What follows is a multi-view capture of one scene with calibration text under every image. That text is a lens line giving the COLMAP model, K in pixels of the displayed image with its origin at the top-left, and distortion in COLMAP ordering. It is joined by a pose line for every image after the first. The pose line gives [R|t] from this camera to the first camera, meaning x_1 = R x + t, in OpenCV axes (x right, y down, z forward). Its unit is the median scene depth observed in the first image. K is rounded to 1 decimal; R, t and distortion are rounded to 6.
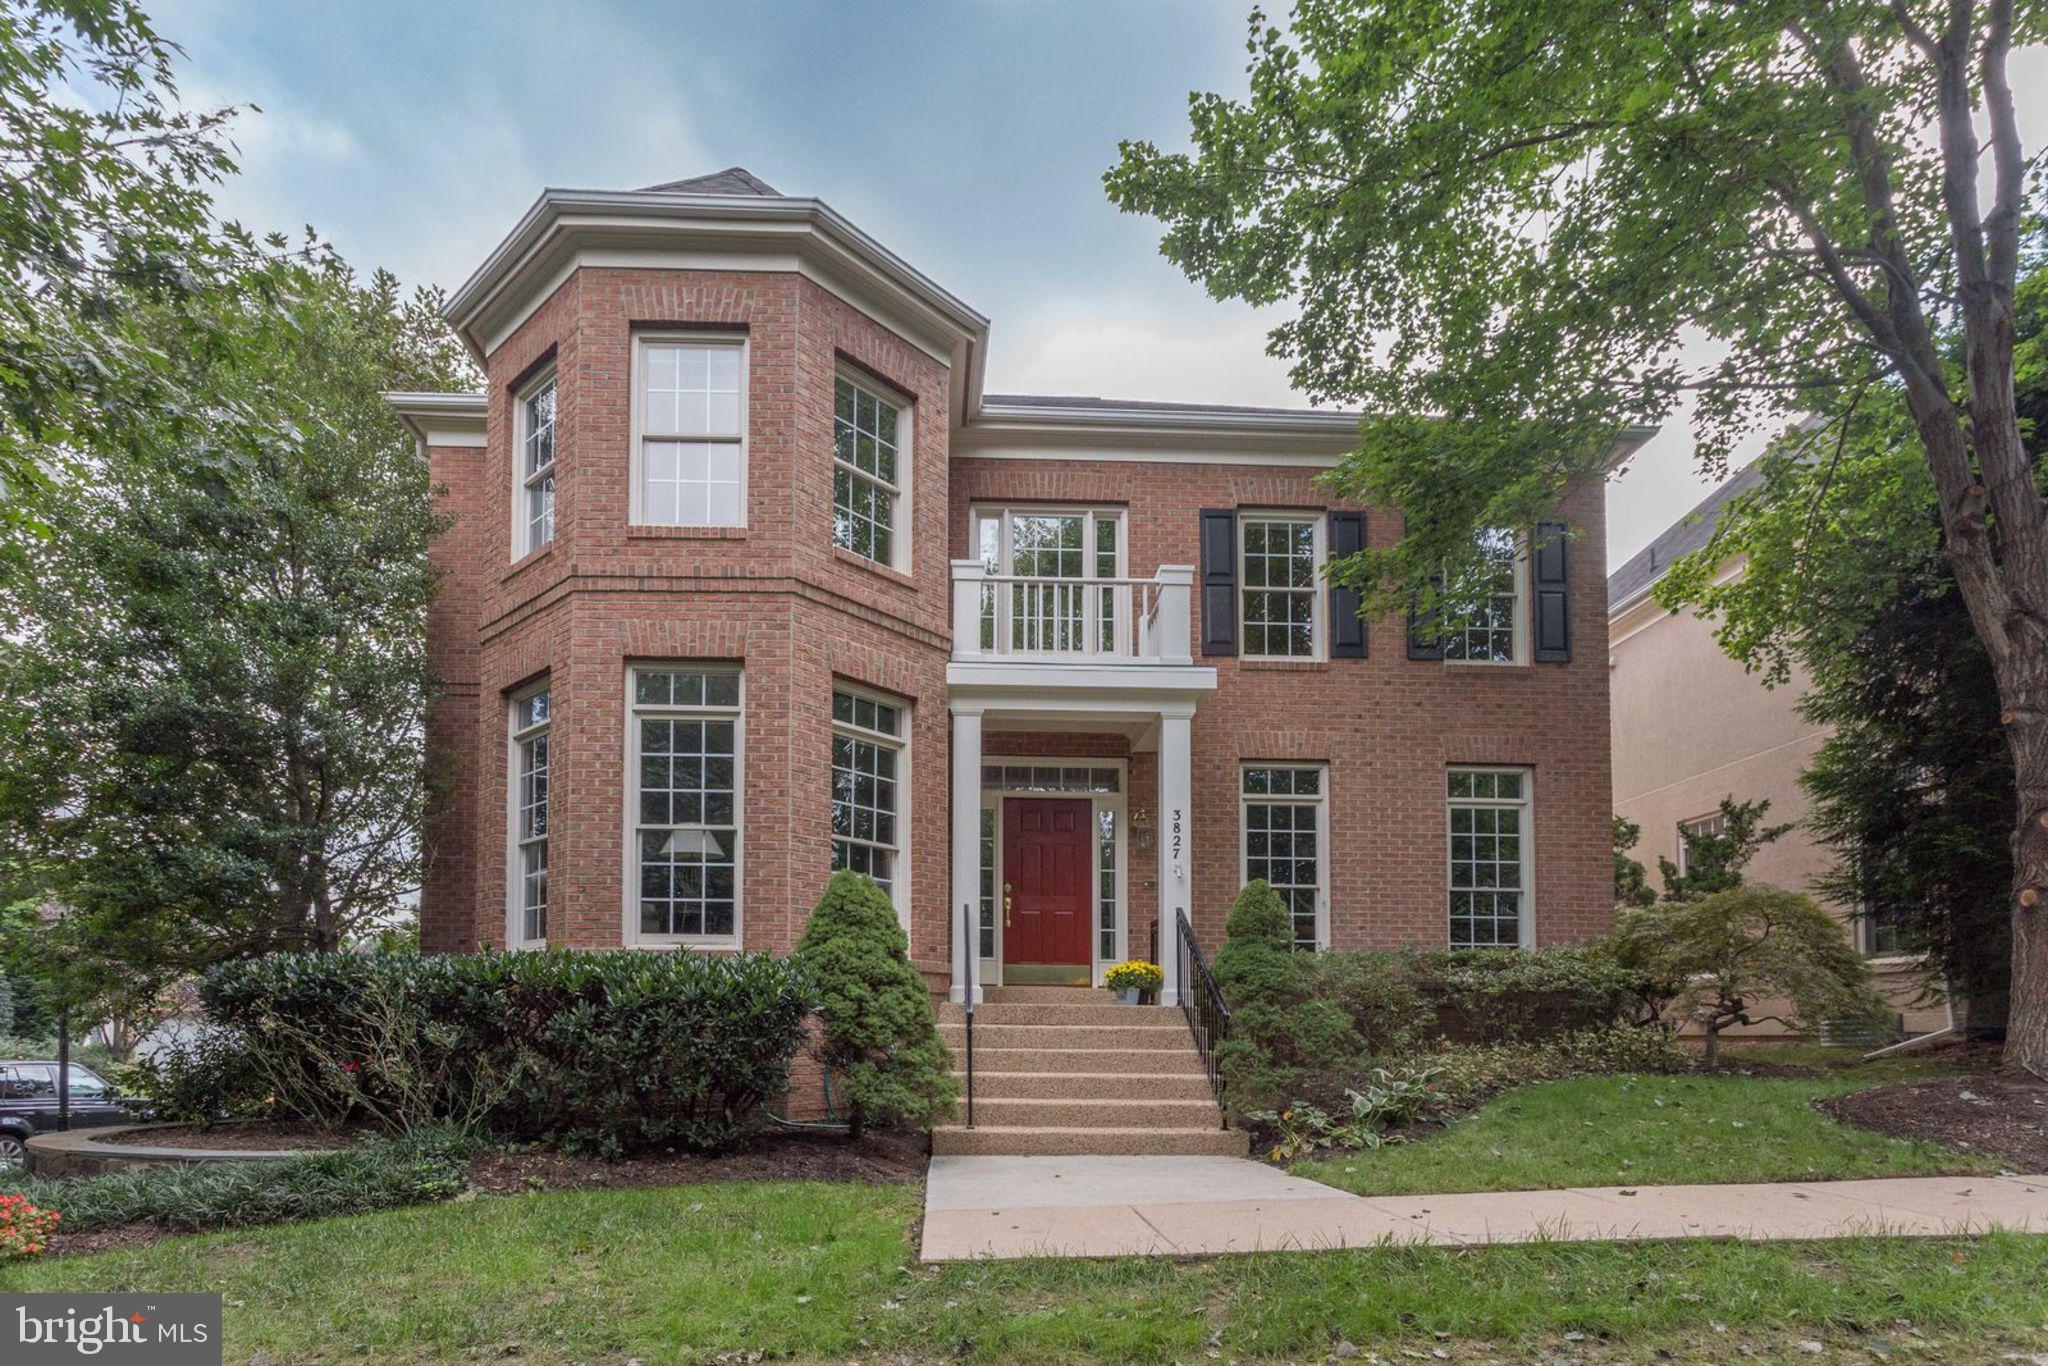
lens RADIAL K [[1117.8, 0, 1019.3], [0, 1117.8, 758.2], [0, 0, 1]] dist [0.002869, 0.002703]
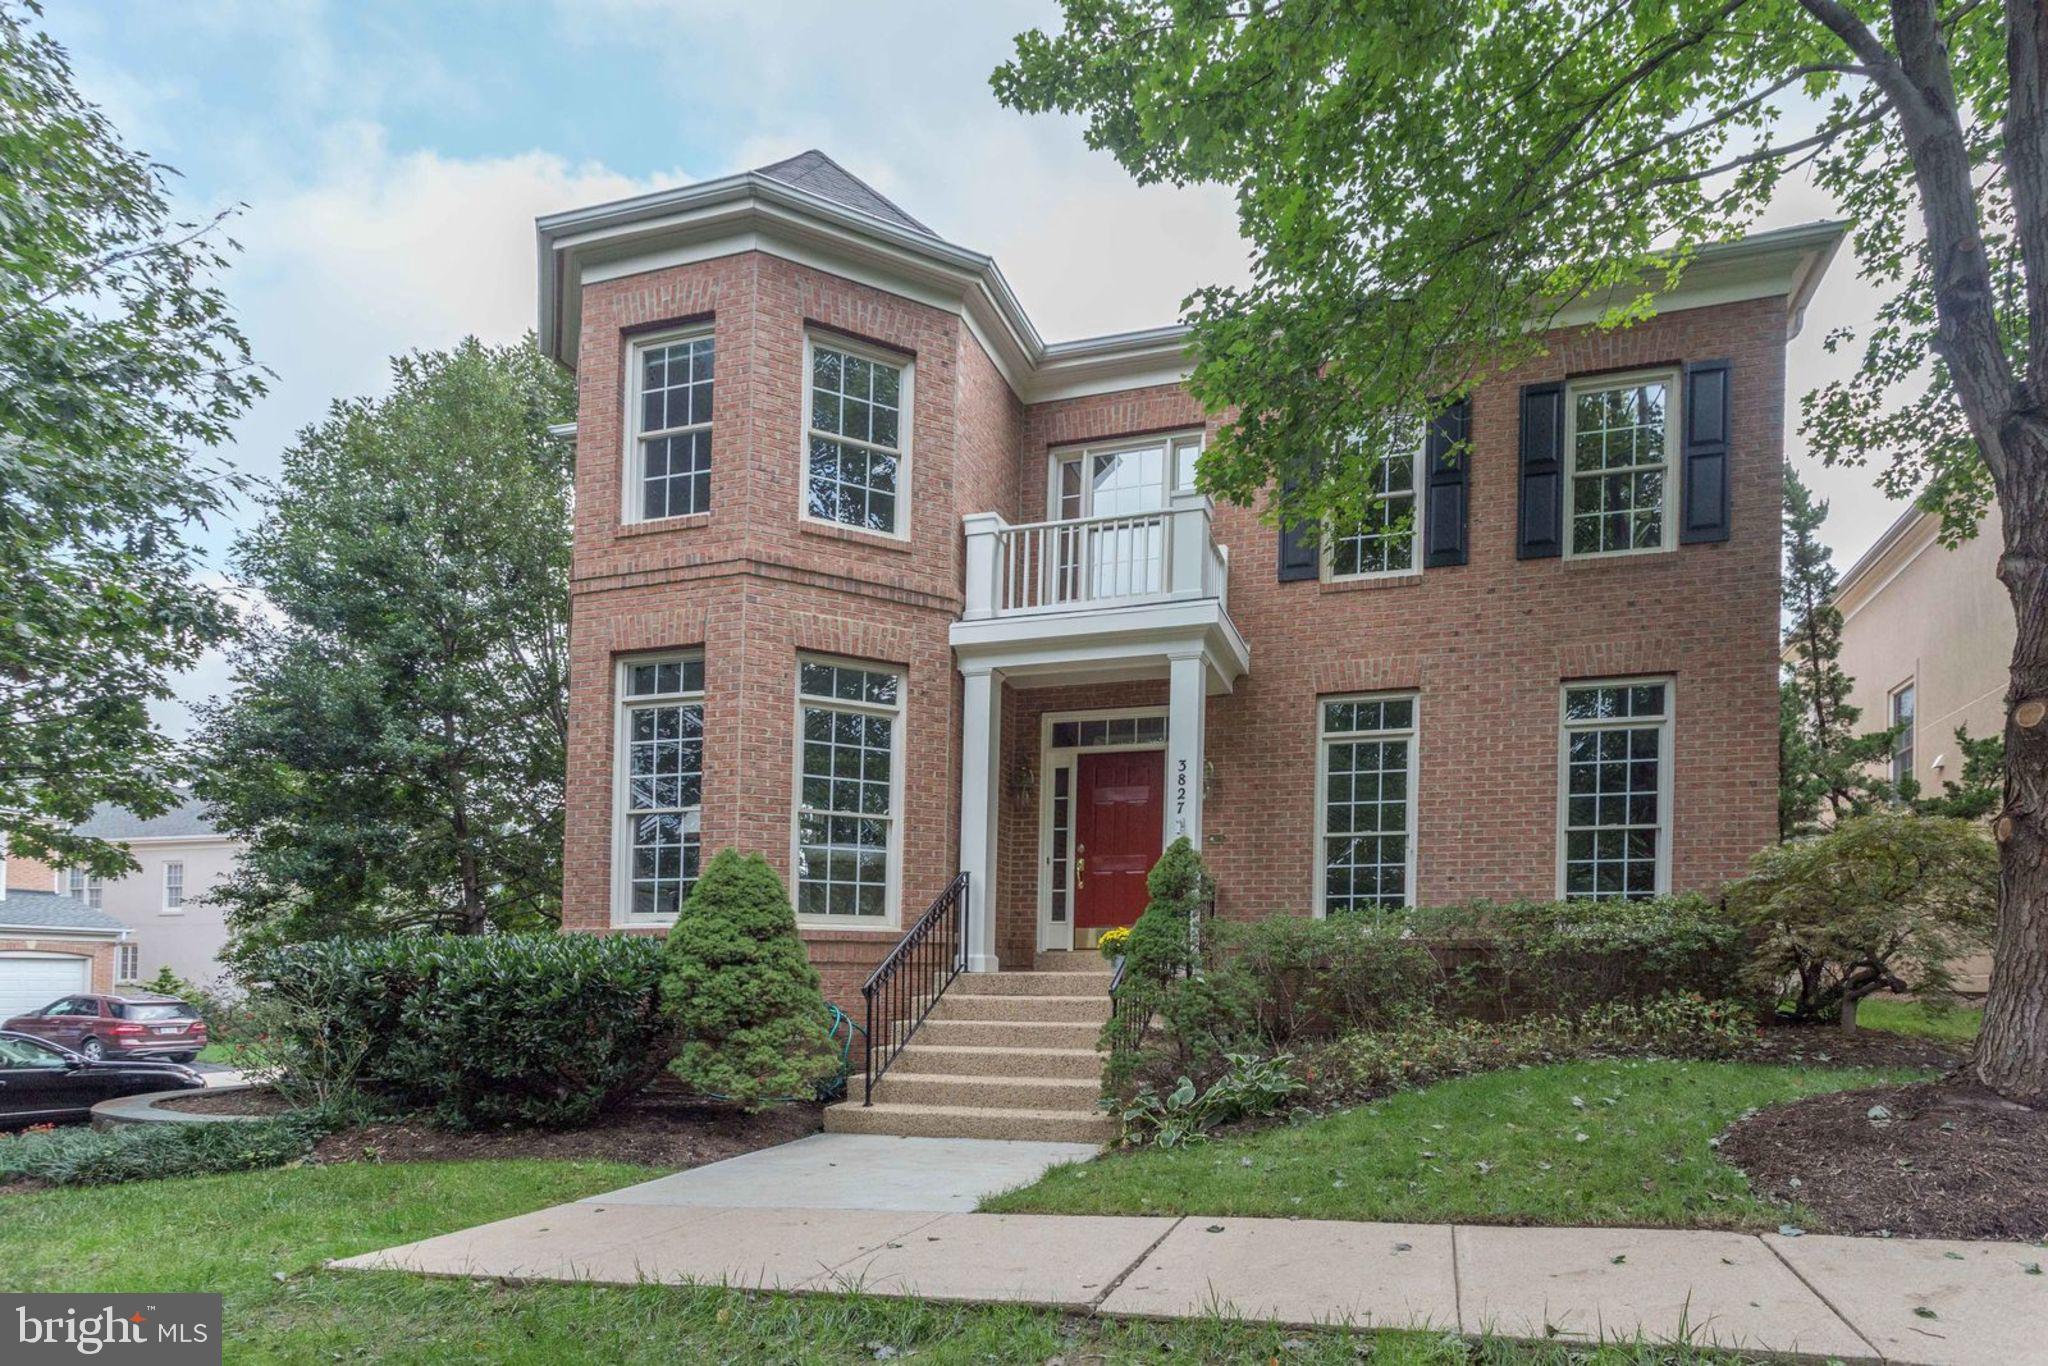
lens RADIAL K [[1117.8, 0, 1019.3], [0, 1117.8, 758.2], [0, 0, 1]] dist [0.002869, 0.002703]
pose [[0.952622, -0.066590, -0.296778, 0.293161], [0.079278, 0.996373, 0.030909, 0.006200], [0.293643, -0.052972, 0.954446, 0.090728]]
